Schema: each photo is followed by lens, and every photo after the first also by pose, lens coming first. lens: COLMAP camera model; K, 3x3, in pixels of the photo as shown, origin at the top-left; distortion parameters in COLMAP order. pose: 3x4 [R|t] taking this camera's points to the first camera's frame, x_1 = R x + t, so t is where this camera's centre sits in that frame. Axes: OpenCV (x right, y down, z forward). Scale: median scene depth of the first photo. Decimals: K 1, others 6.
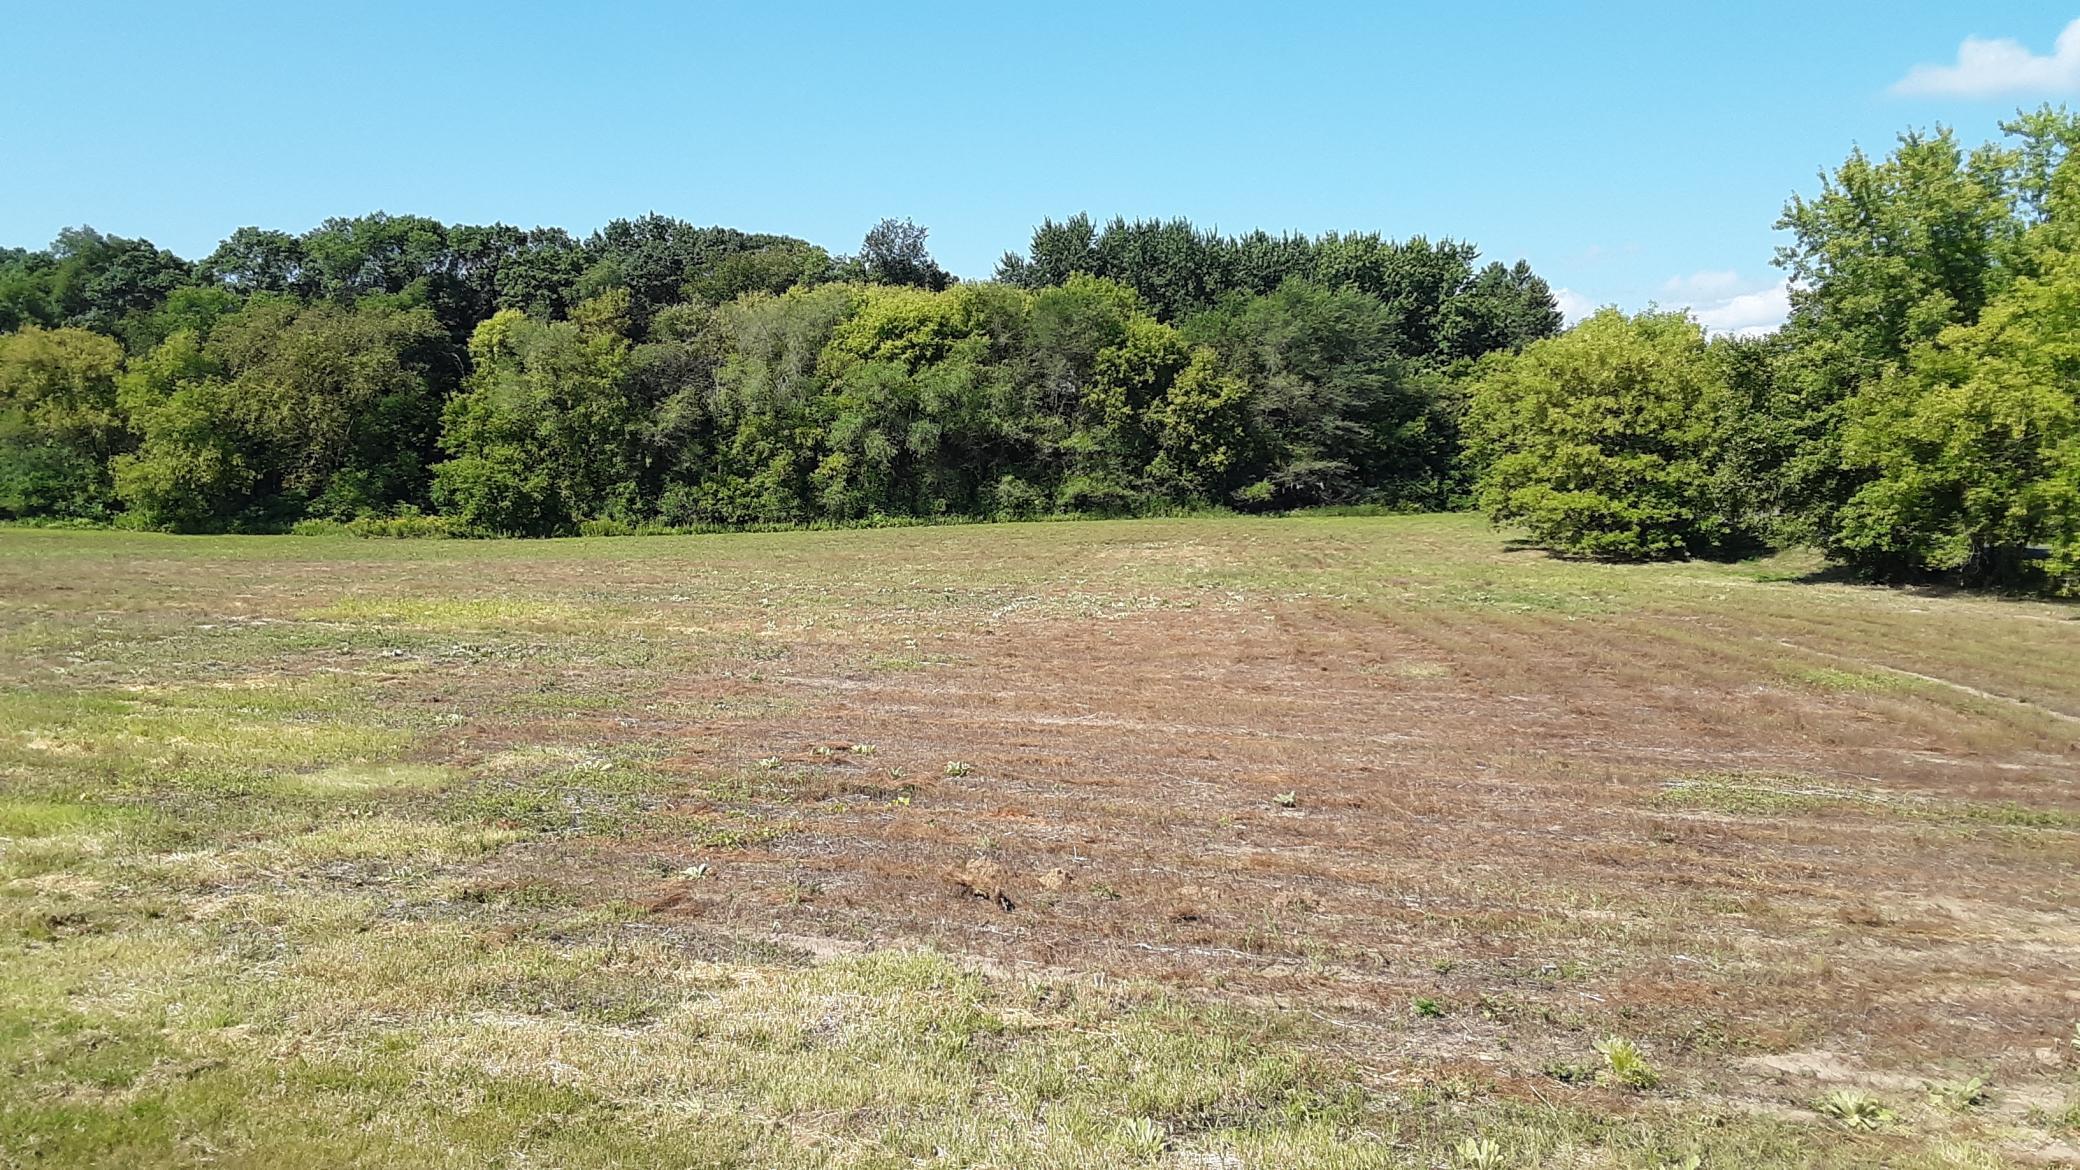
lens RADIAL K [[1708.6, 0, 1009.2], [0, 1708.6, 571.8], [0, 0, 1]] dist [0.129867, -0.220777]
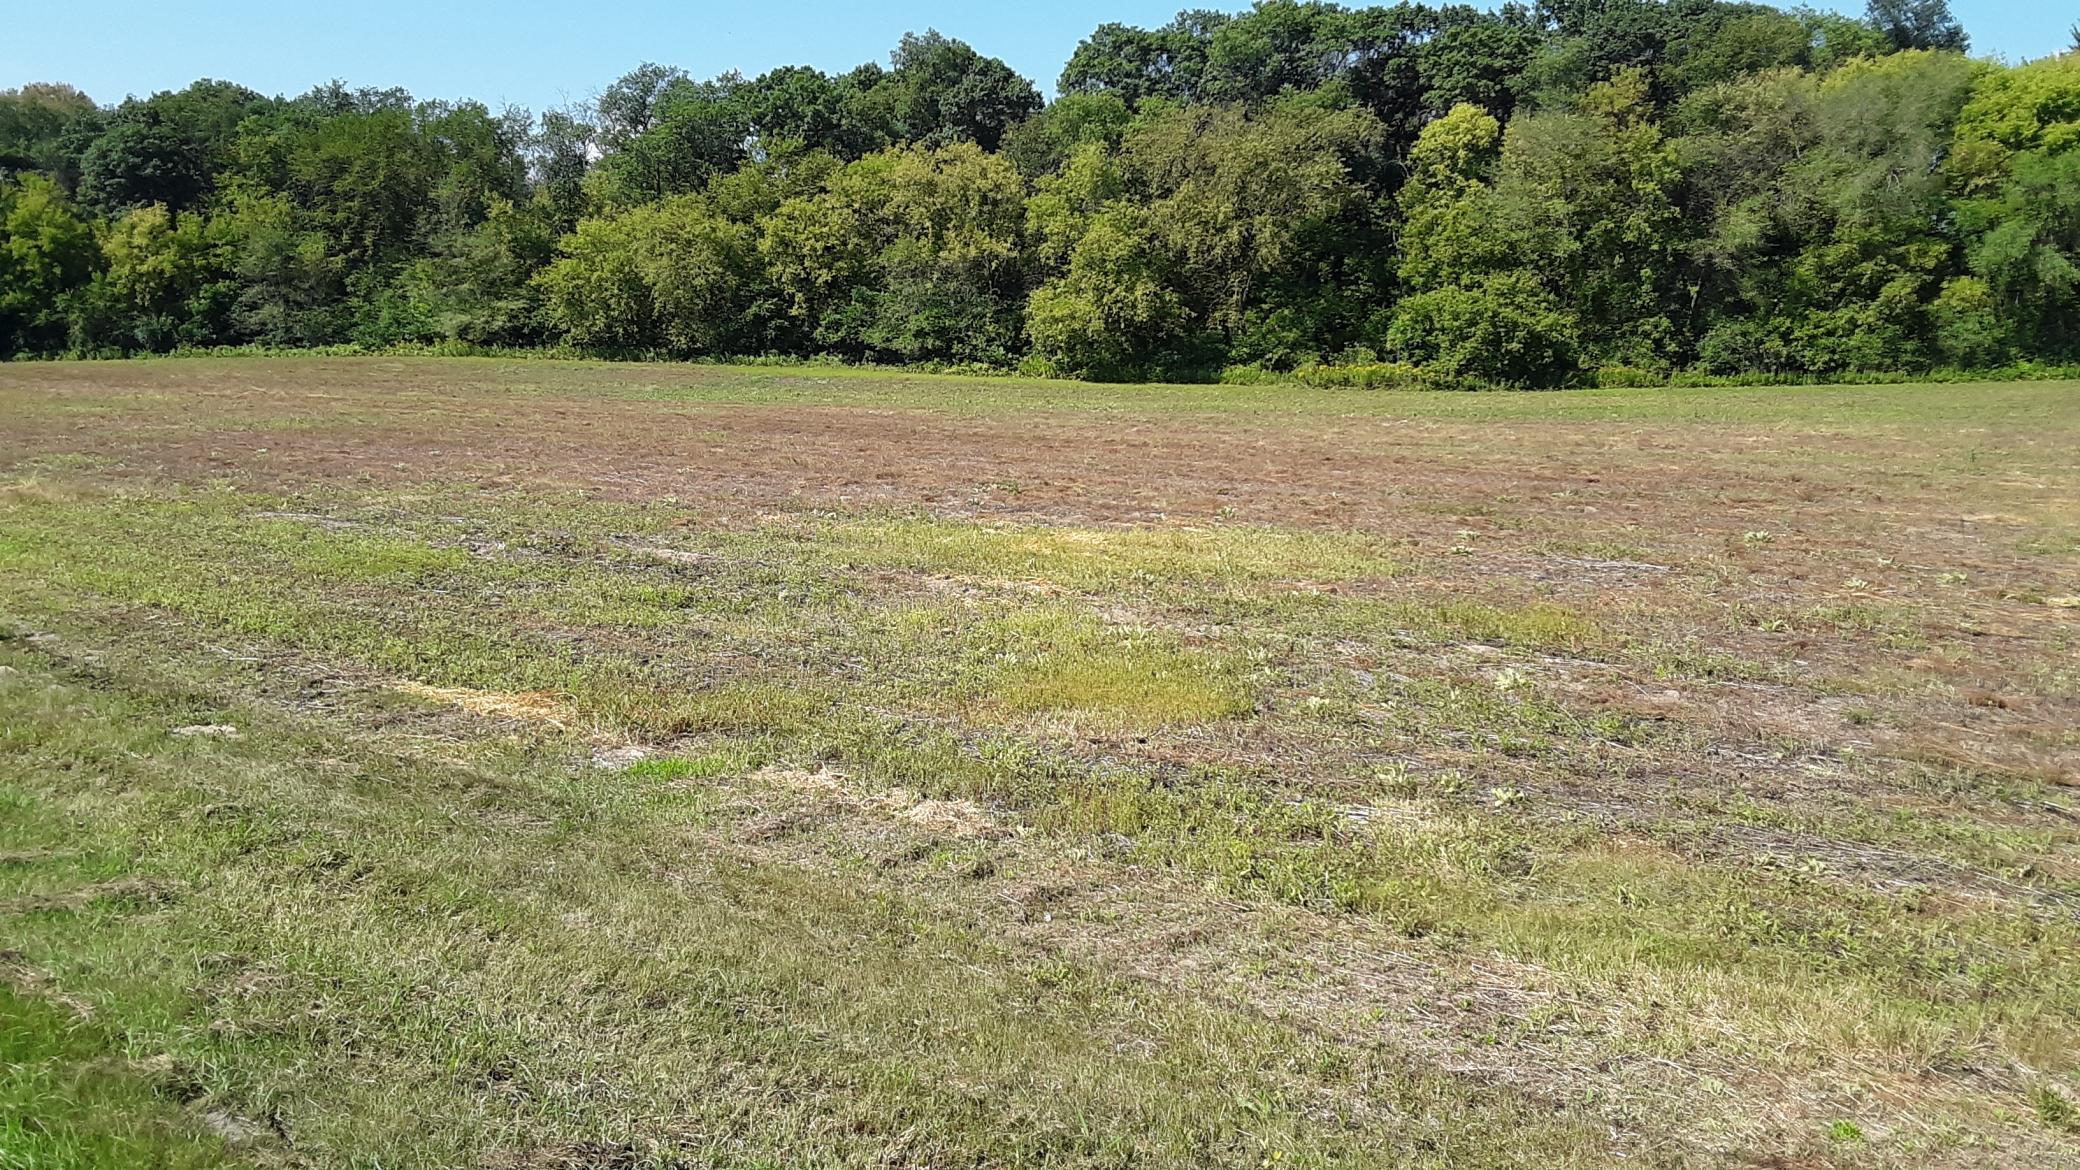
lens RADIAL K [[1708.6, 0, 1009.2], [0, 1708.6, 571.8], [0, 0, 1]] dist [0.129867, -0.220777]
pose [[0.968762, 0.037461, -0.245147, -0.310168], [-0.015128, 0.995611, 0.092360, -0.005742], [0.247531, -0.085767, 0.965076, 0.156796]]
